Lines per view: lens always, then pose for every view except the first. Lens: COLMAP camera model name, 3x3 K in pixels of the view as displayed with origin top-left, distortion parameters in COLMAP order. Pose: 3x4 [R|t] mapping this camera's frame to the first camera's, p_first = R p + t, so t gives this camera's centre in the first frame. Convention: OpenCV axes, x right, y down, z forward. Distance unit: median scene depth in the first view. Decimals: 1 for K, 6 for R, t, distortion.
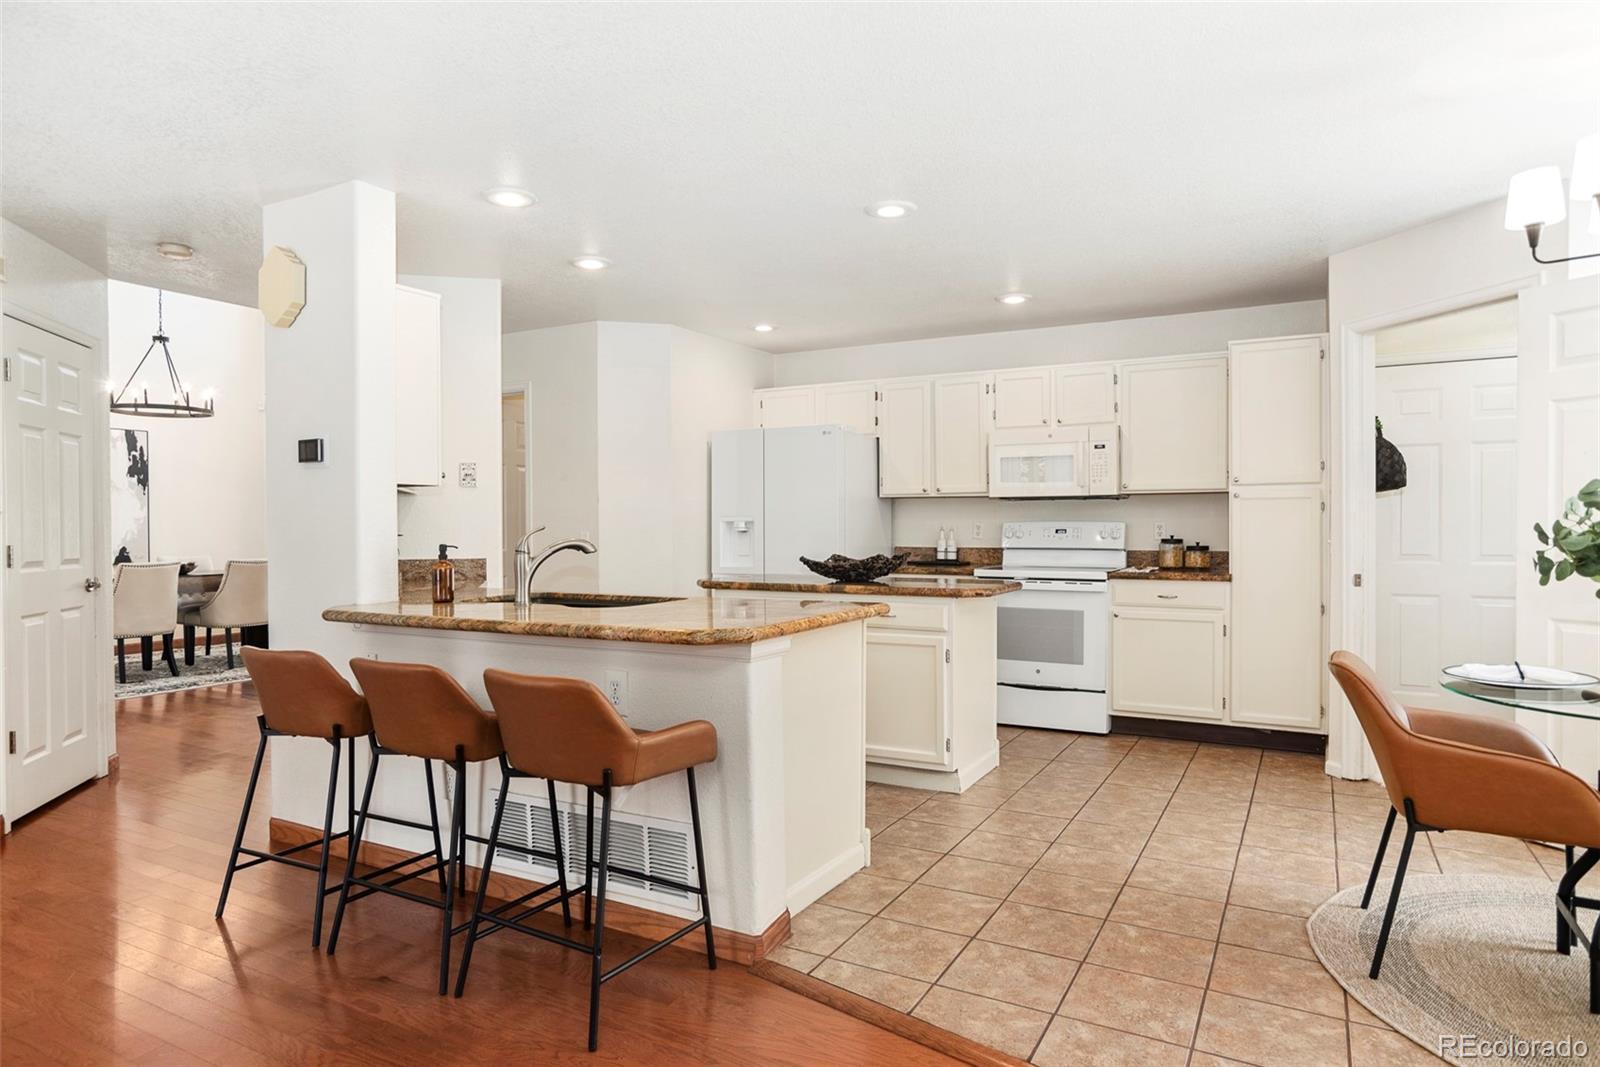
lens RADIAL K [[930.6, 0, 792.3], [0, 930.6, 539.2], [0, 0, 1]] dist [-0.036463, 0.023163]
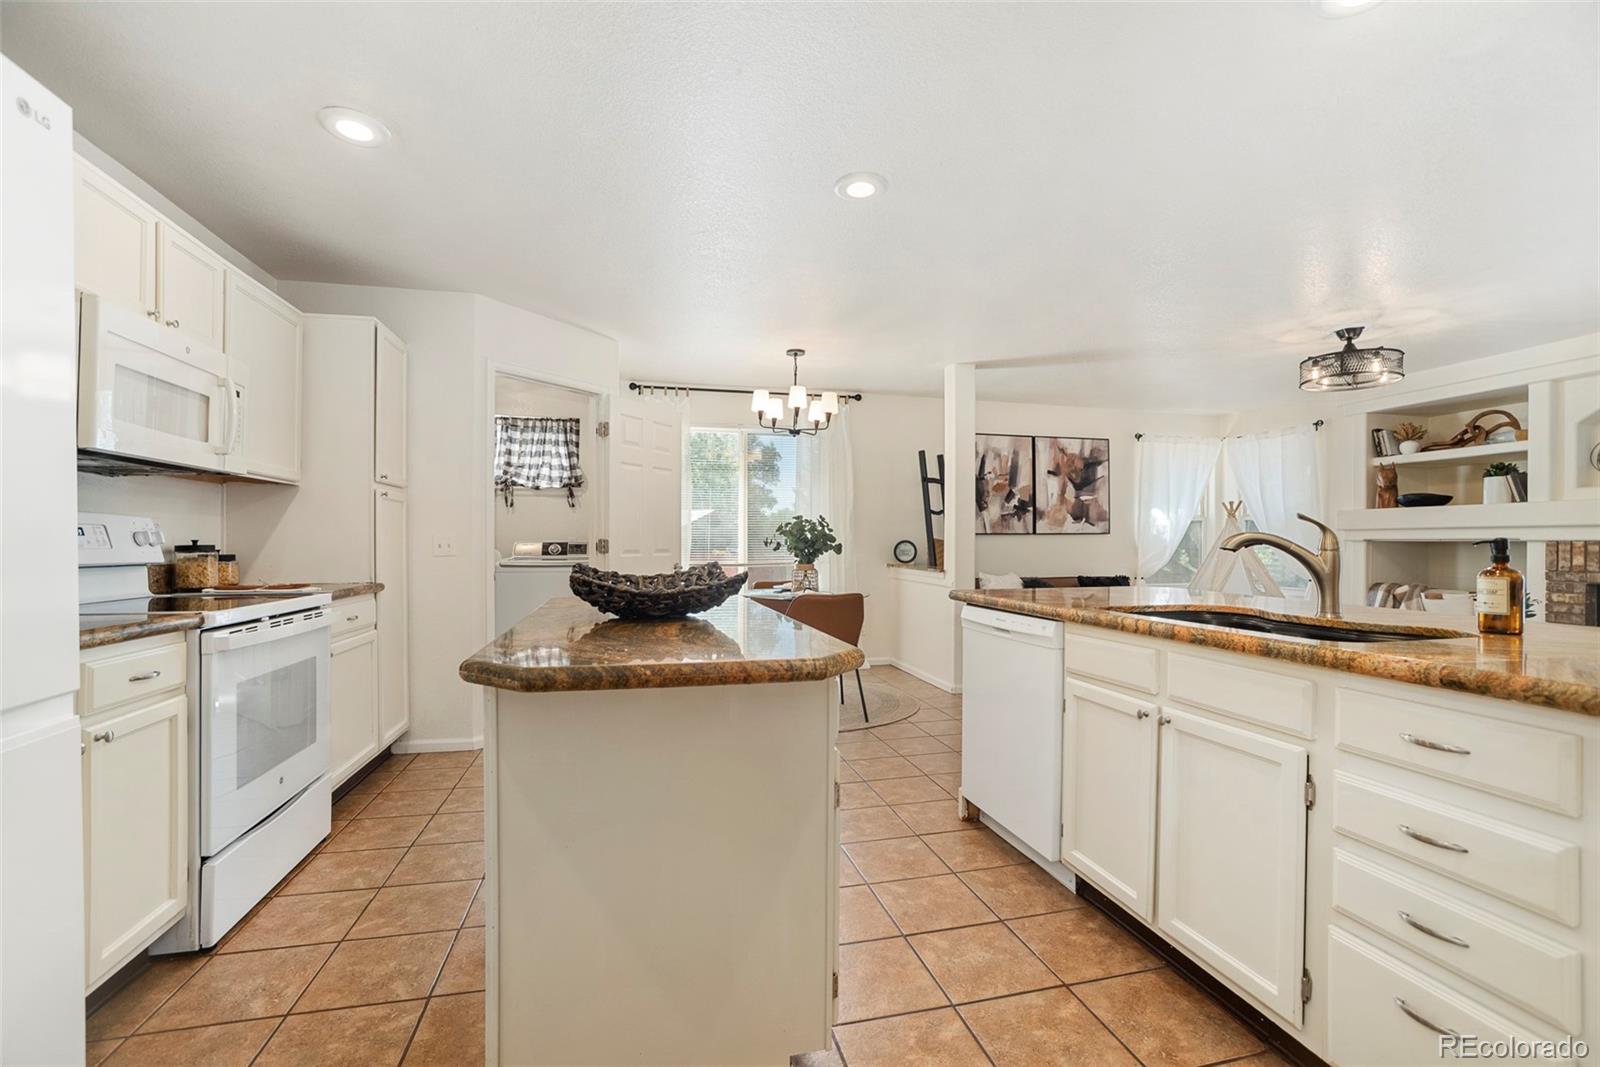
lens RADIAL K [[694.2, 0, 798.2], [0, 694.2, 538.8], [0, 0, 1]] dist [-0.057267, 0.019898]
pose [[-0.683889, 0.006233, 0.729559, -0.268520], [0.012604, 0.999915, 0.003272, -0.000971], [-0.729477, 0.011433, -0.683910, 1.146227]]
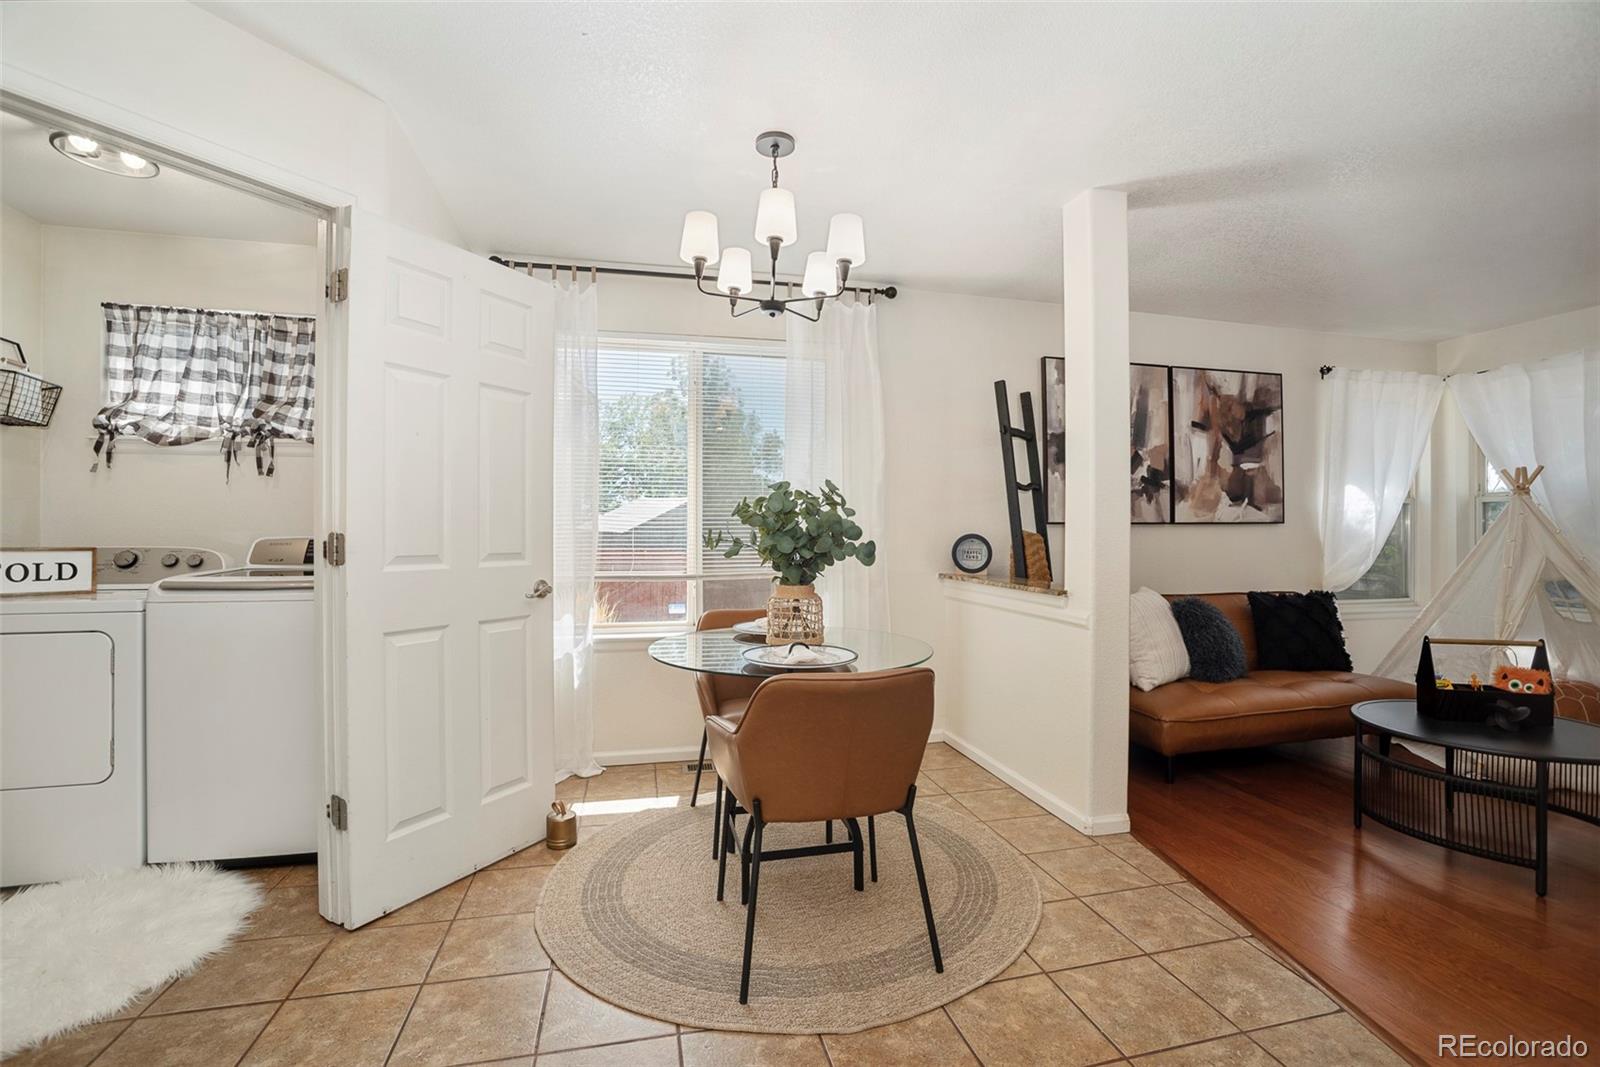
lens RADIAL K [[697.7, 0, 800.0], [0, 697.7, 533.5], [0, 0, 1]] dist [-0.056094, 0.018773]
pose [[-0.678724, 0.007246, 0.734358, 0.095277], [0.014799, 0.999883, 0.003812, 0.002152], [-0.734245, 0.013455, -0.678752, 0.783164]]
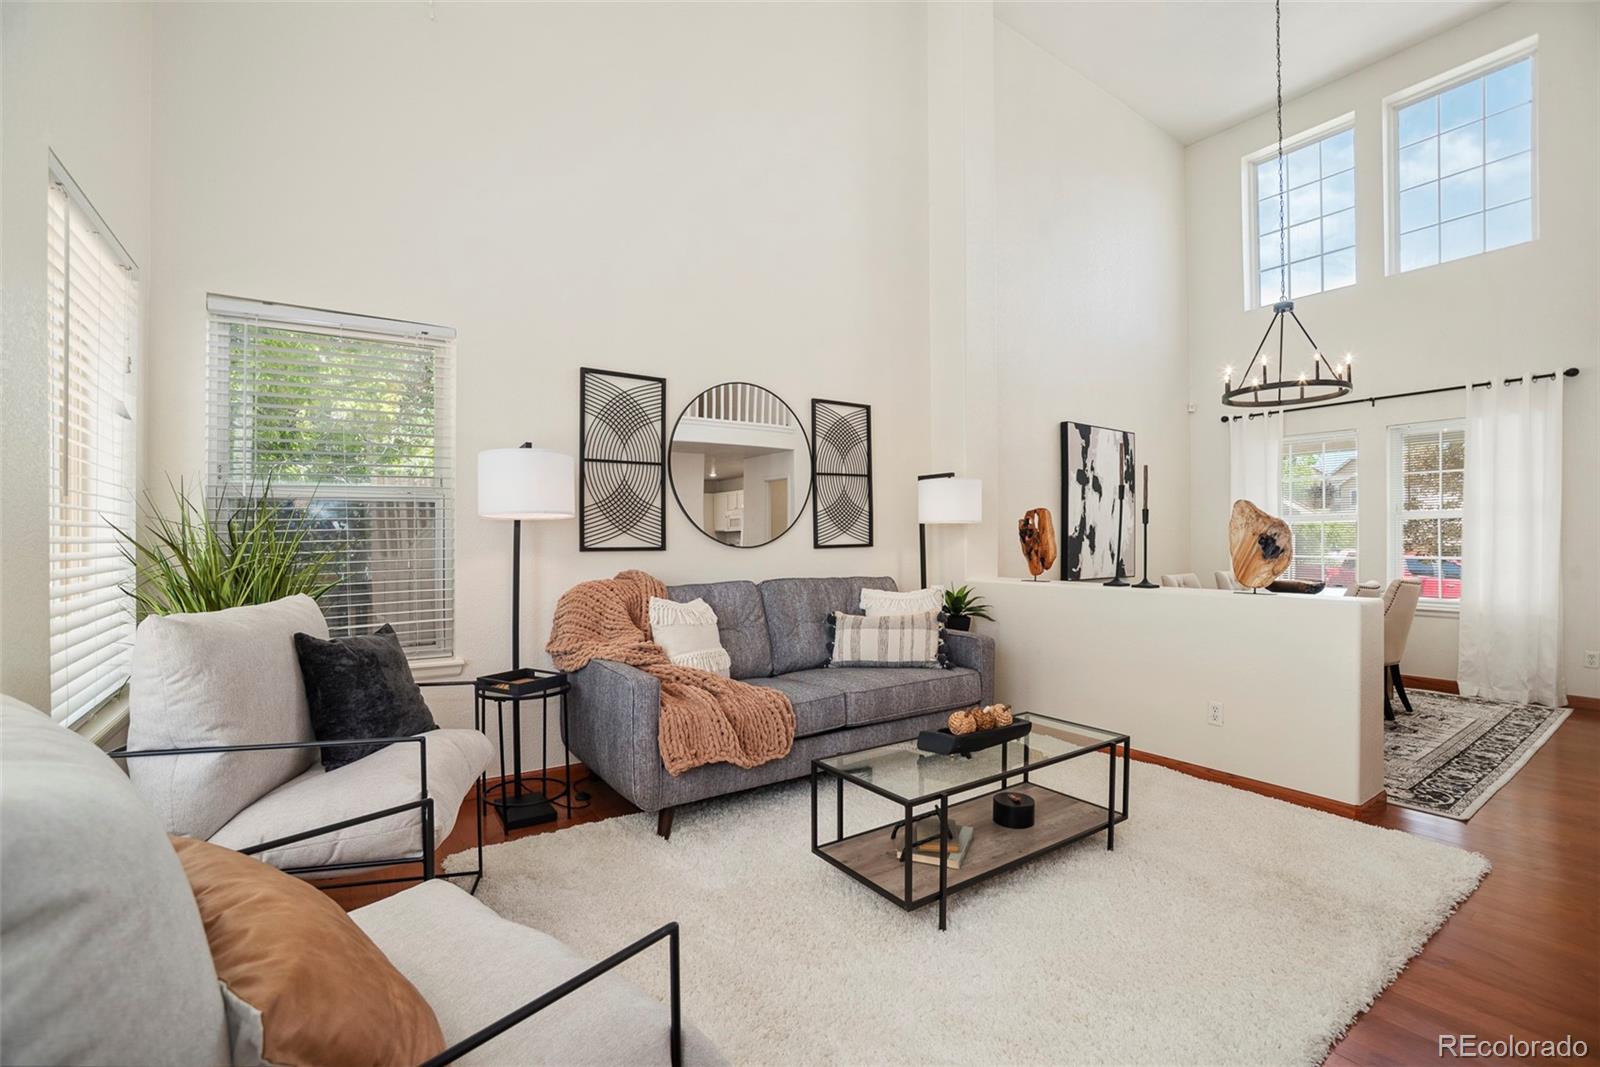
lens RADIAL K [[696.7, 0, 805.2], [0, 696.7, 546.6], [0, 0, 1]] dist [-0.063201, 0.028260]
pose [[0.906334, 0.007582, -0.422495, -1.320661], [-0.010622, 0.999932, -0.004843, 0.005672], [0.422429, 0.008877, 0.906352, 0.438276]]
